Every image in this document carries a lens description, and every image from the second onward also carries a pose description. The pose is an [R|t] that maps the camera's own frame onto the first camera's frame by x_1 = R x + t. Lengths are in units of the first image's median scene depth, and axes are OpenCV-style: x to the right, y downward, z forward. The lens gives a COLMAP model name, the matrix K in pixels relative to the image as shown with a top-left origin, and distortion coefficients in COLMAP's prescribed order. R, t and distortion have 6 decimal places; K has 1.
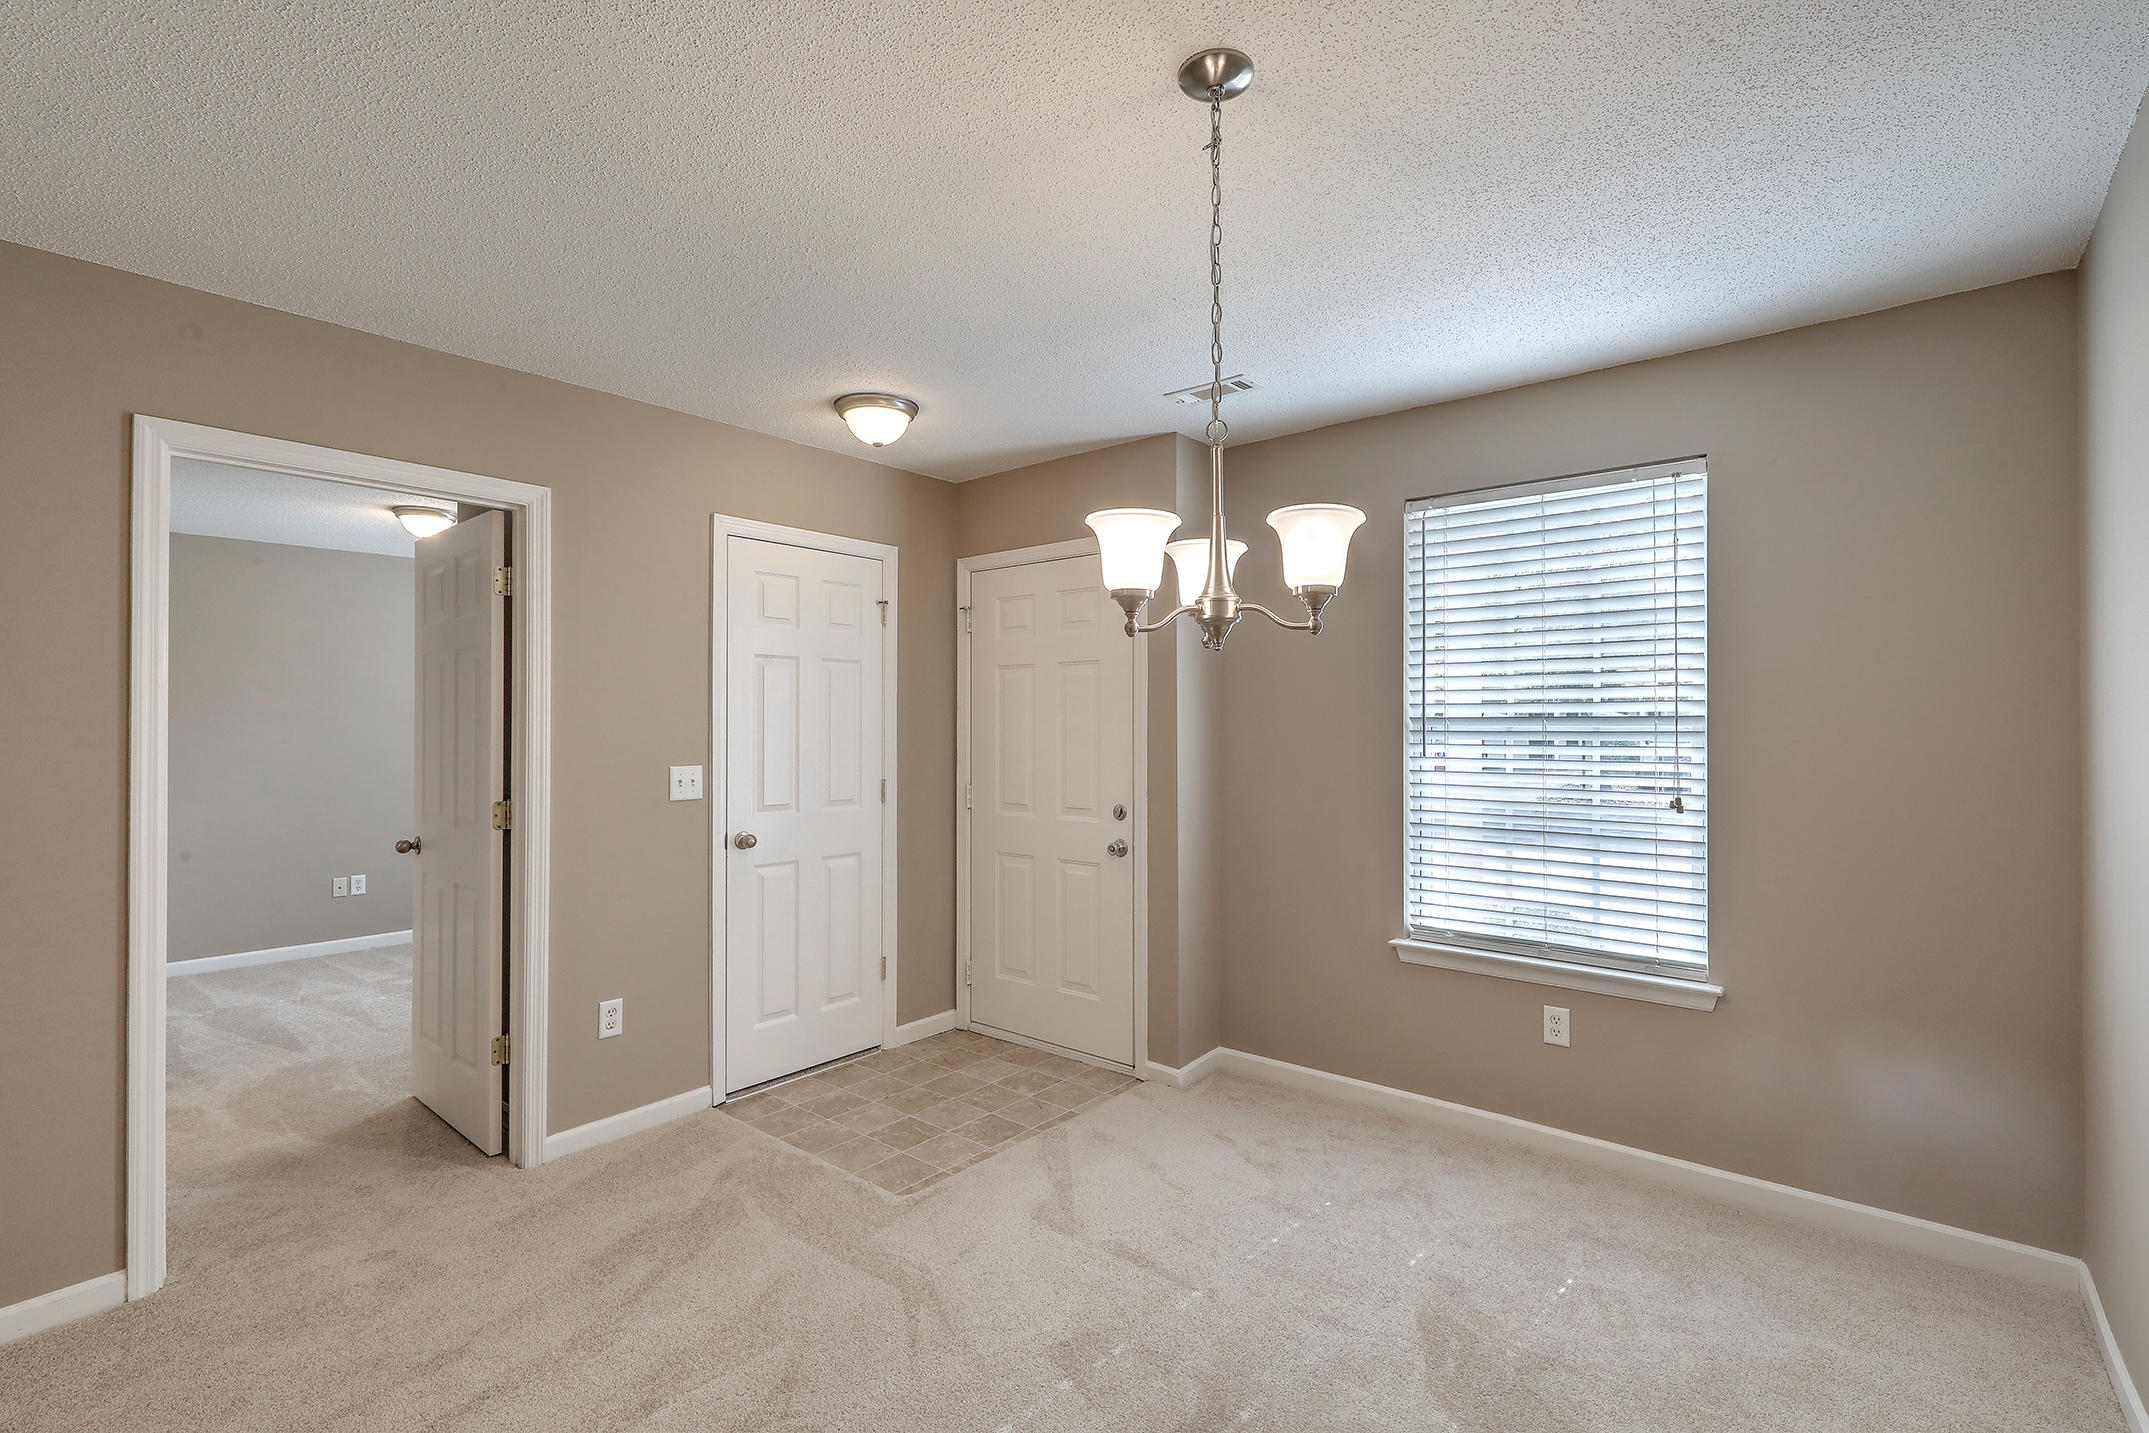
lens RADIAL K [[971.9, 0, 1071.0], [0, 971.9, 732.1], [0, 0, 1]] dist [-0.002118, -0.000554]
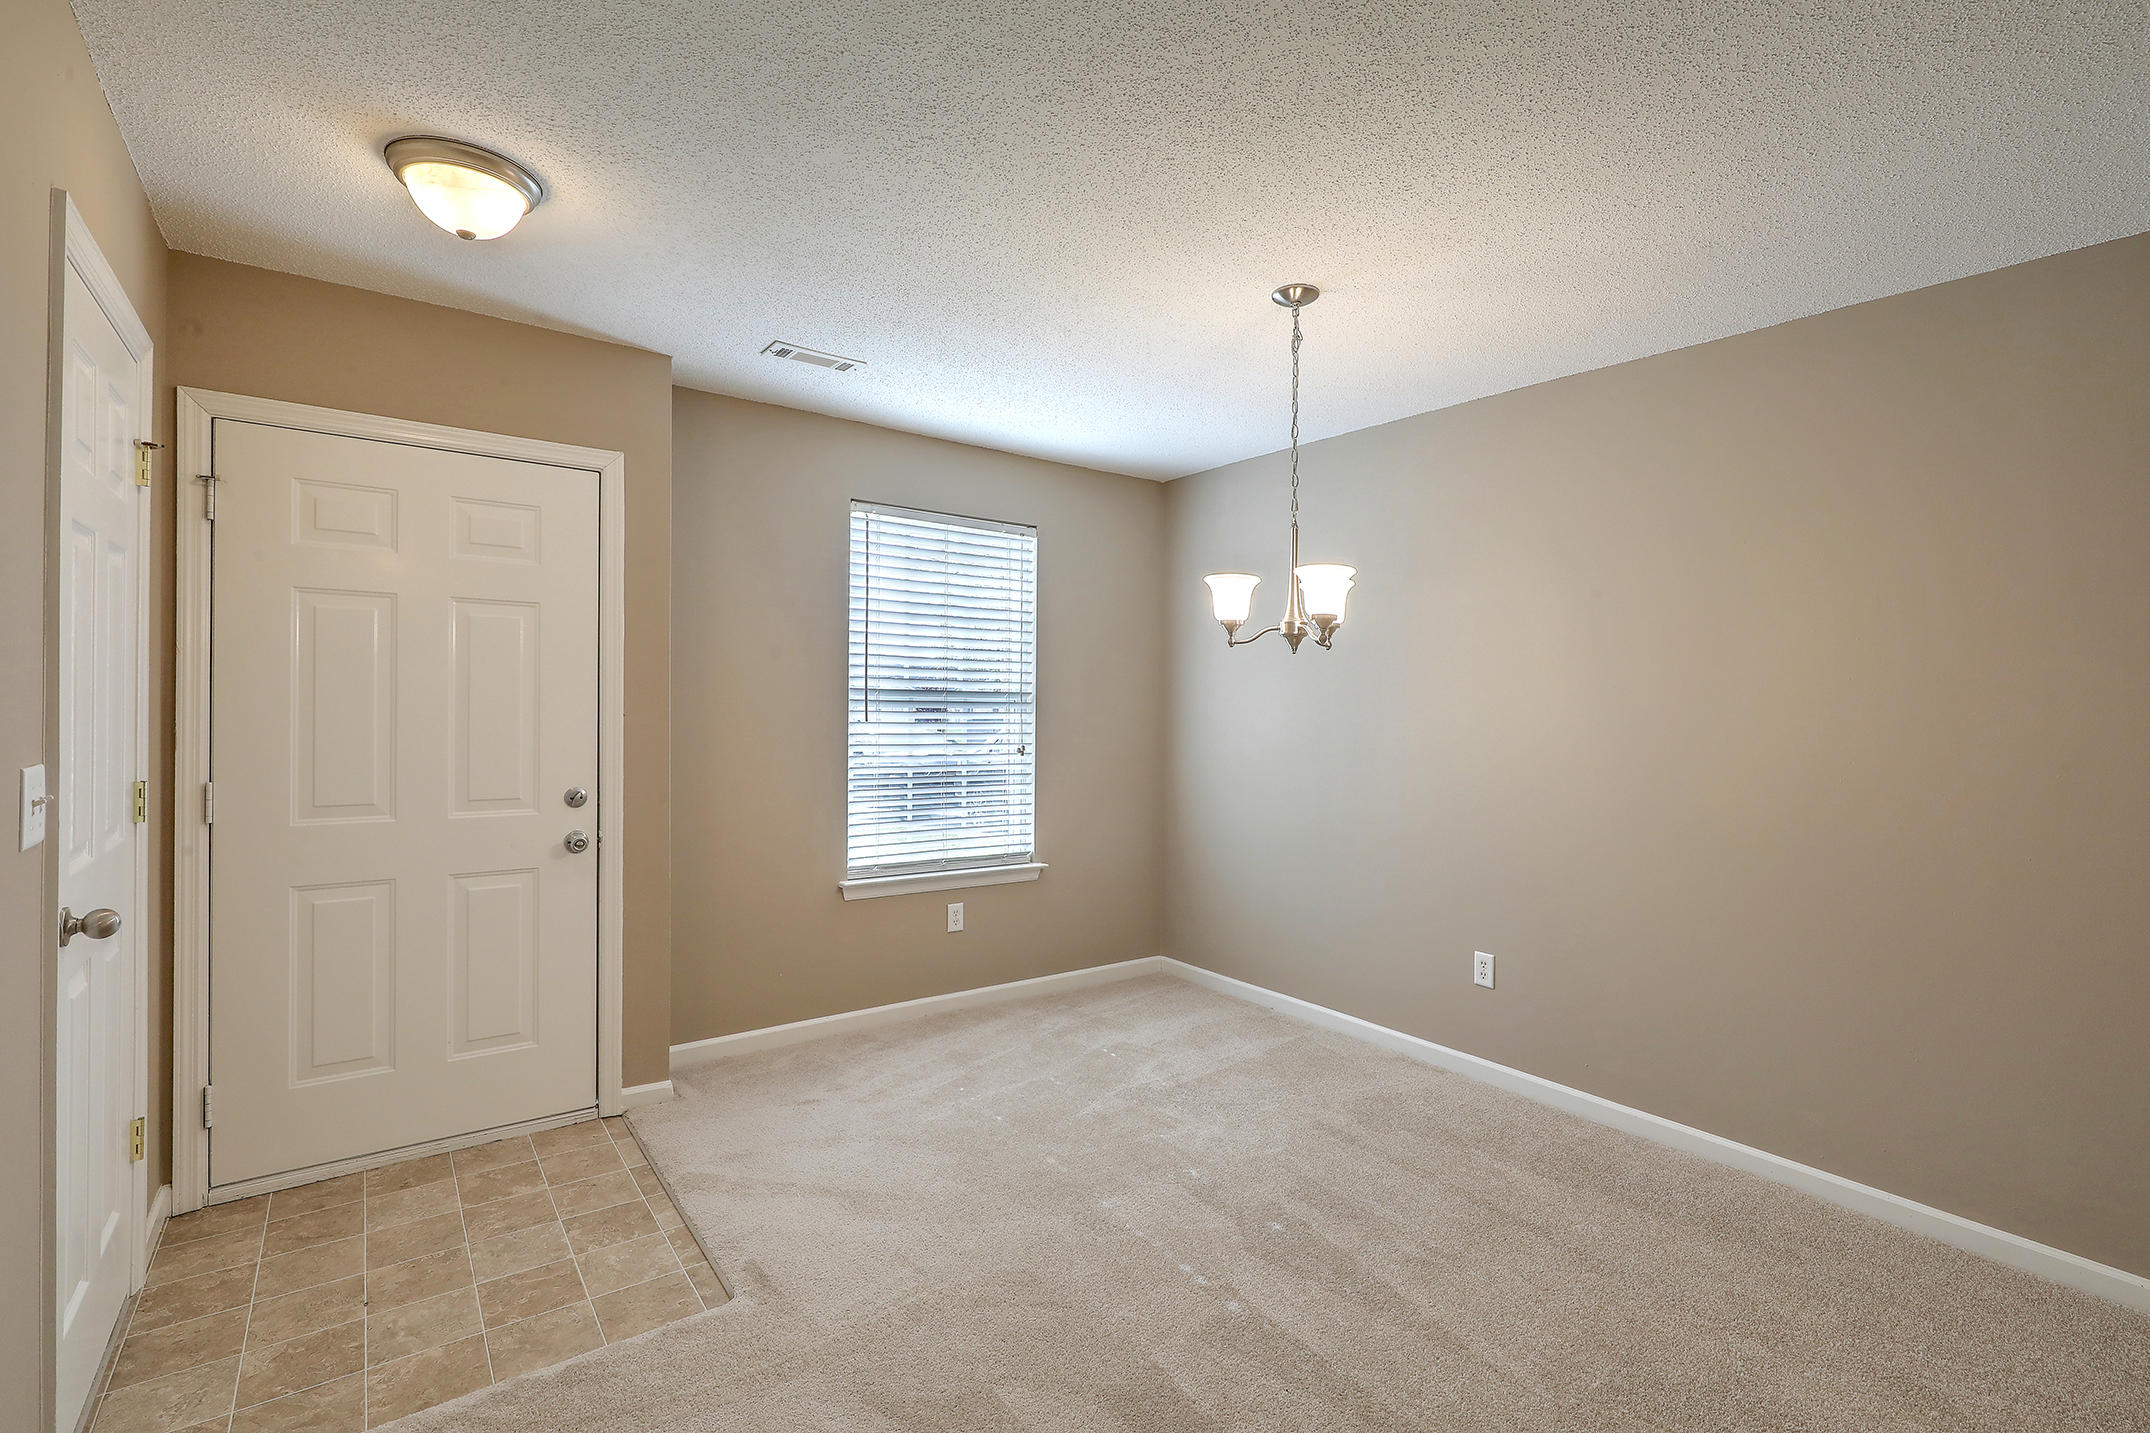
lens RADIAL K [[972.4, 0, 1086.2], [0, 972.4, 715.2], [0, 0, 1]] dist [-0.002118, -0.000554]
pose [[0.229425, -0.005033, 0.973313, -0.743262], [-0.007140, 0.999951, 0.006854, 0.007251], [-0.973300, -0.008522, 0.229377, 0.483438]]
